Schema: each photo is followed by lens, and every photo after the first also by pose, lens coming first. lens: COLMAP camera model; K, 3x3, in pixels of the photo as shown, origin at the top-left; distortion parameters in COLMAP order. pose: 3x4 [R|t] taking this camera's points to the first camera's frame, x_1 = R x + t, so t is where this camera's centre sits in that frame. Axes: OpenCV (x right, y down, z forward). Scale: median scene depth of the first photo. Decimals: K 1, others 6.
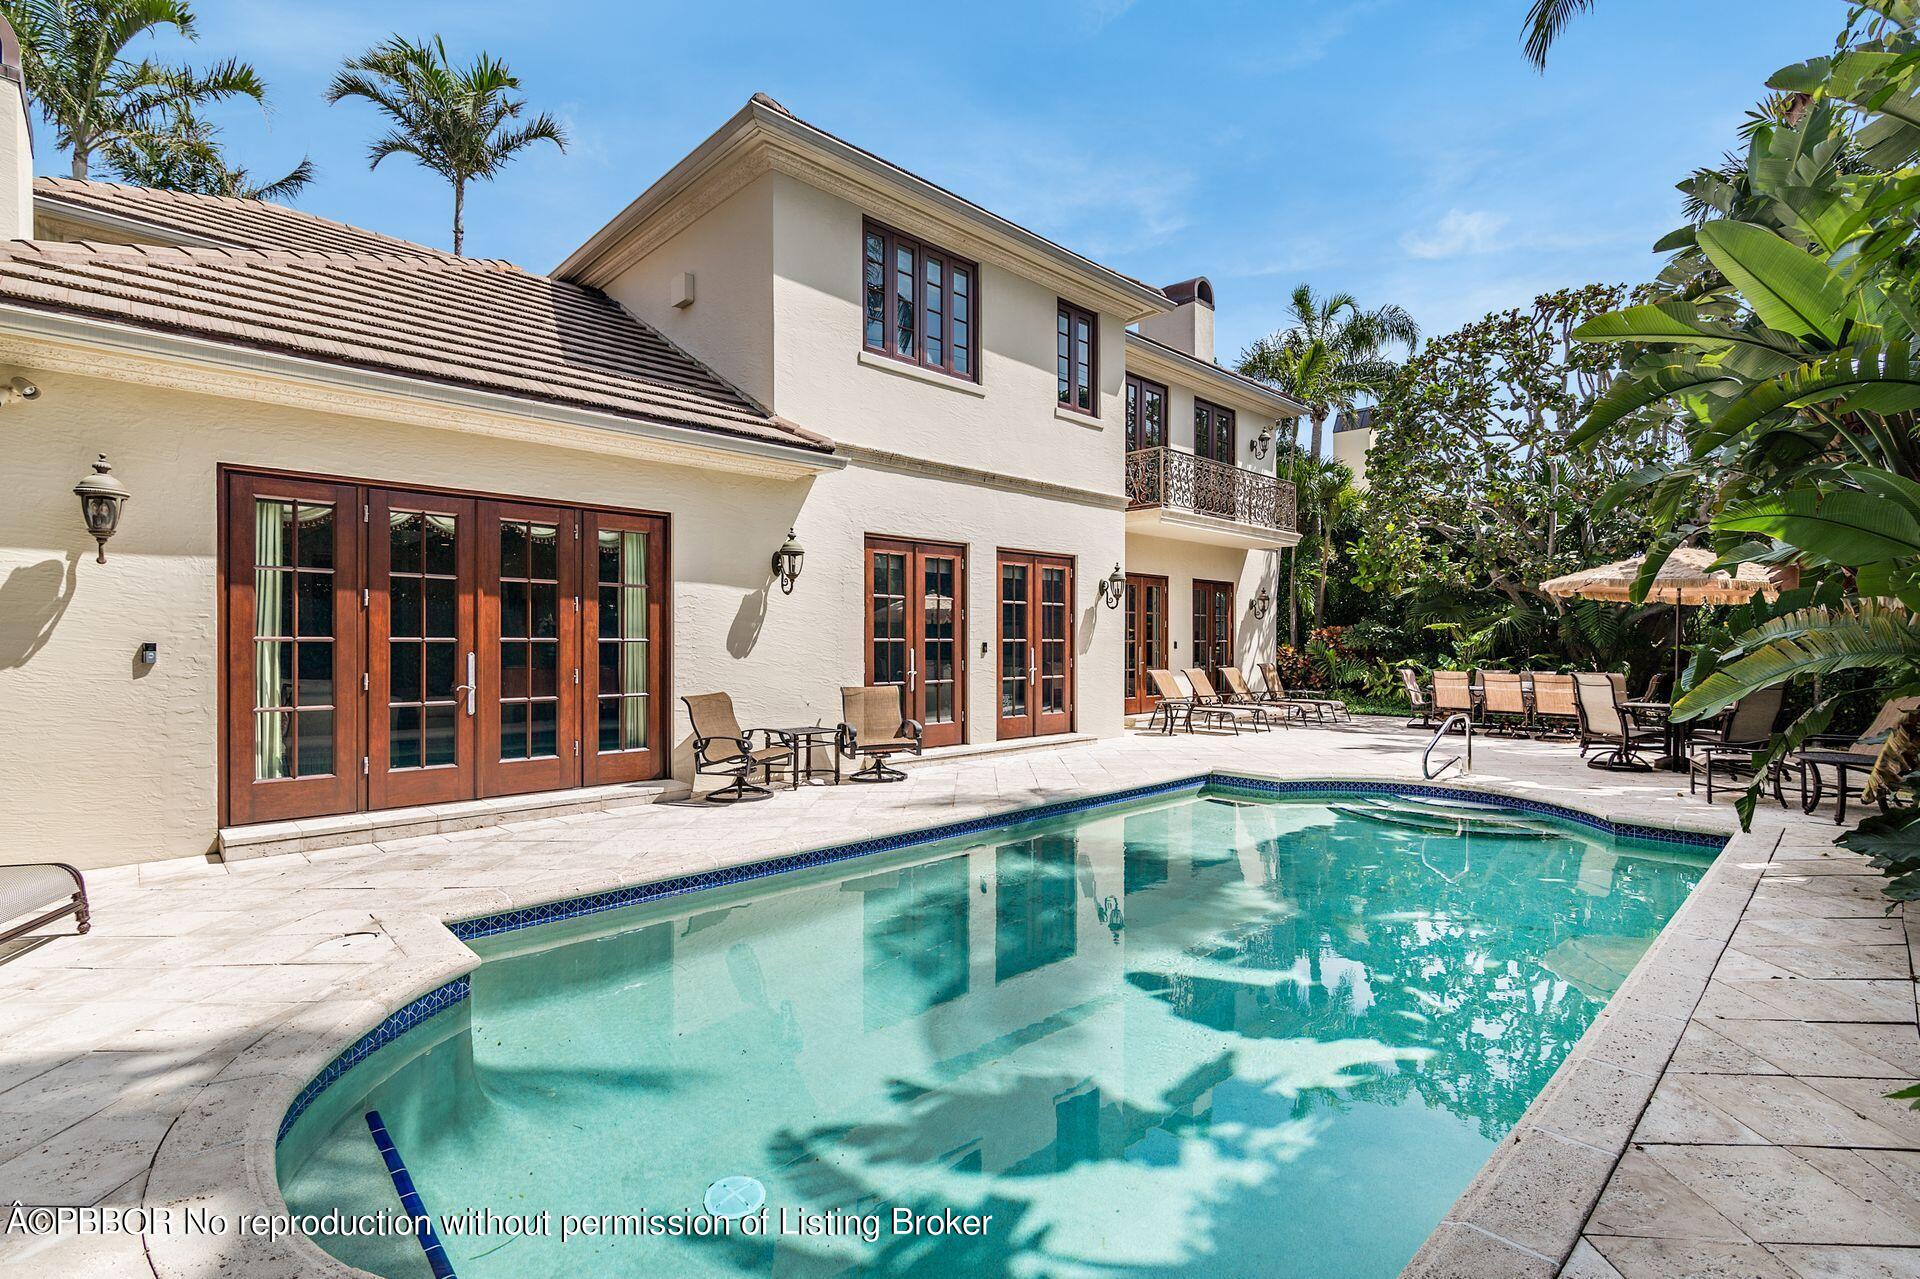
lens RADIAL K [[889.9, 0, 954.1], [0, 889.9, 649.1], [0, 0, 1]] dist [0.005574, -0.000896]
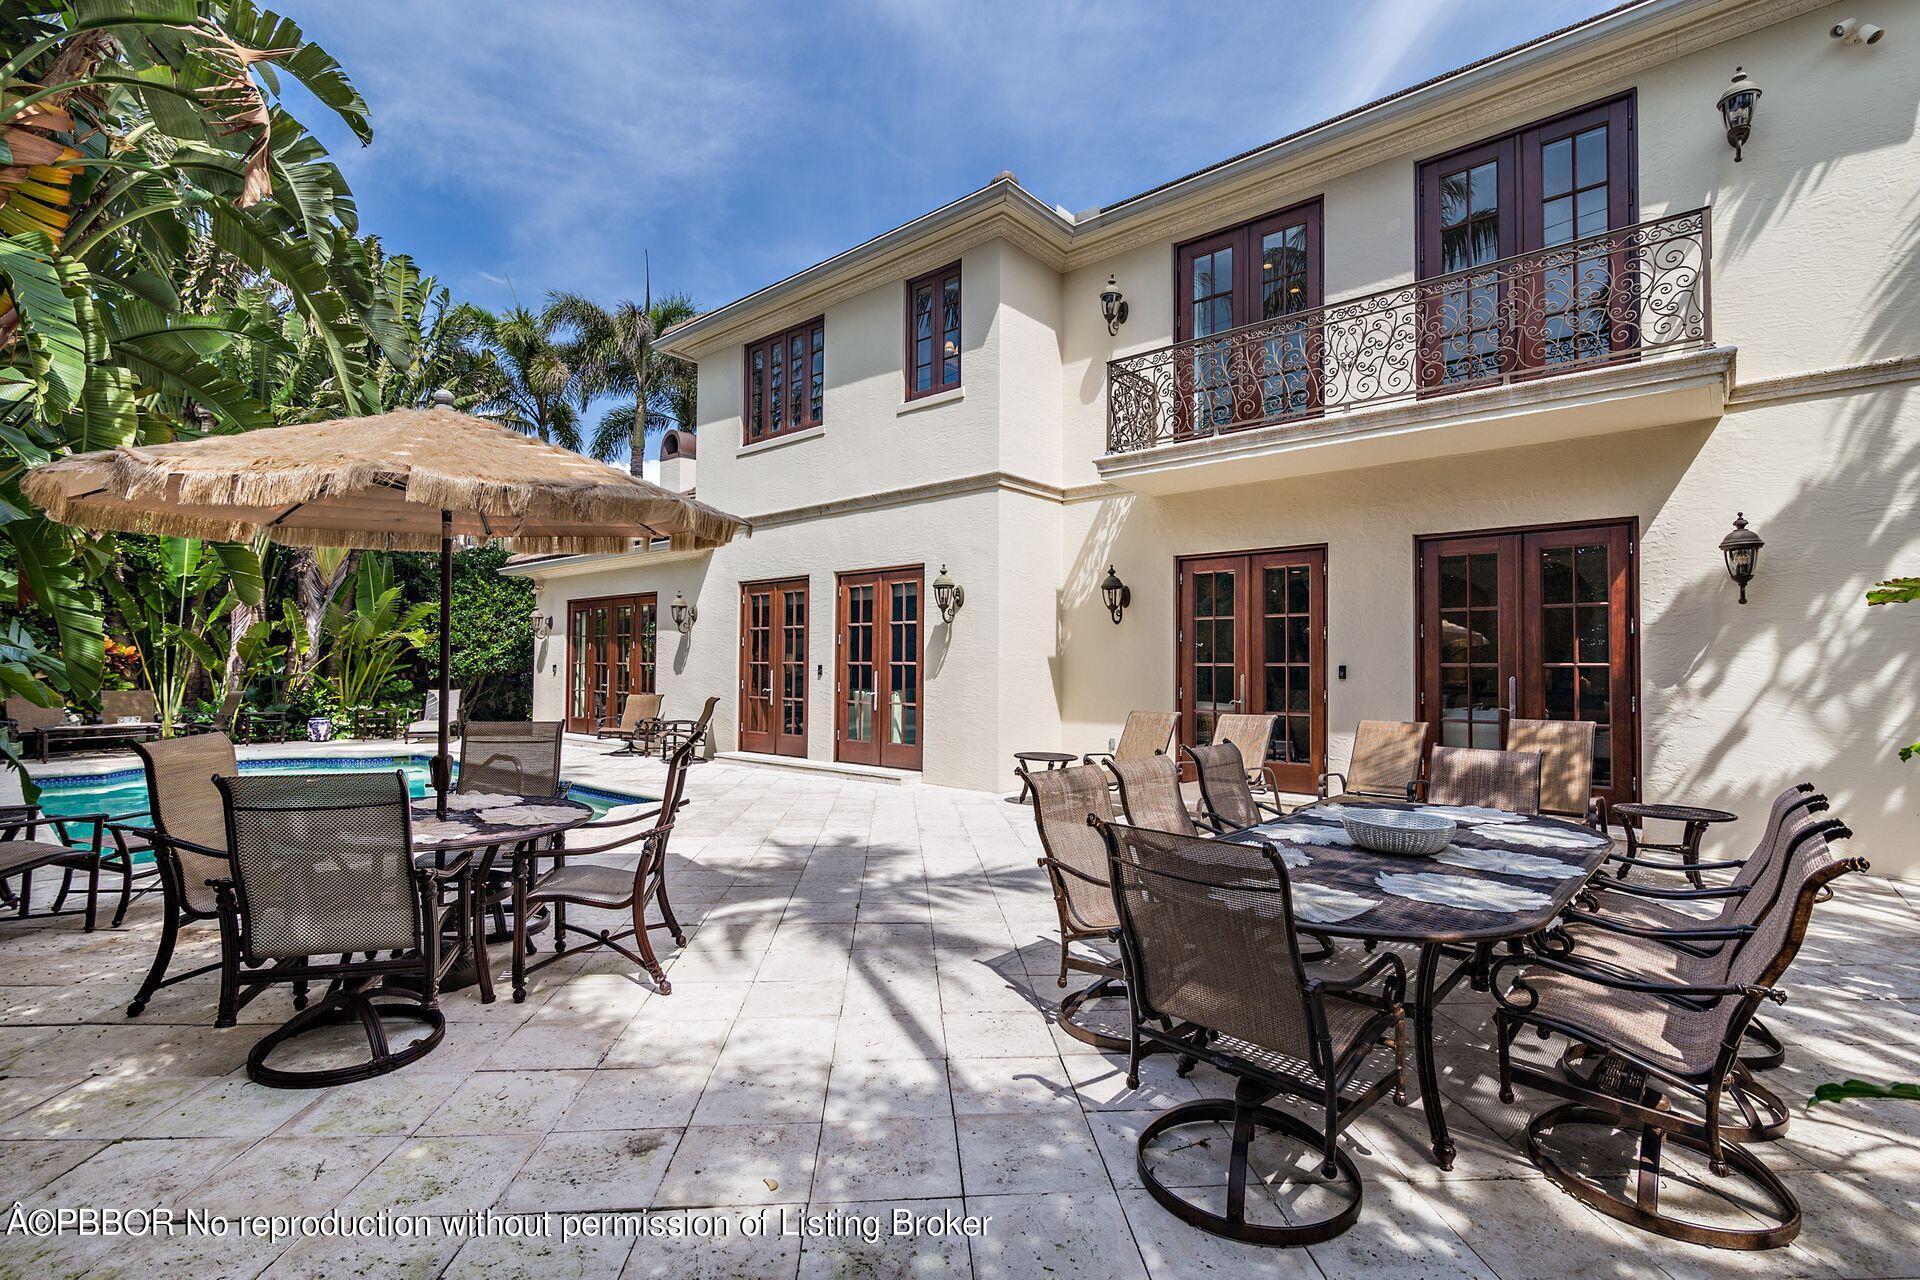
lens RADIAL K [[889.9, 0, 957.3], [0, 889.9, 644.5], [0, 0, 1]] dist [0.005574, -0.000896]
pose [[0.070689, -0.020165, -0.997295, 1.102560], [-0.013323, 0.999687, -0.021157, -0.011980], [0.997409, 0.014783, 0.070399, 1.087752]]
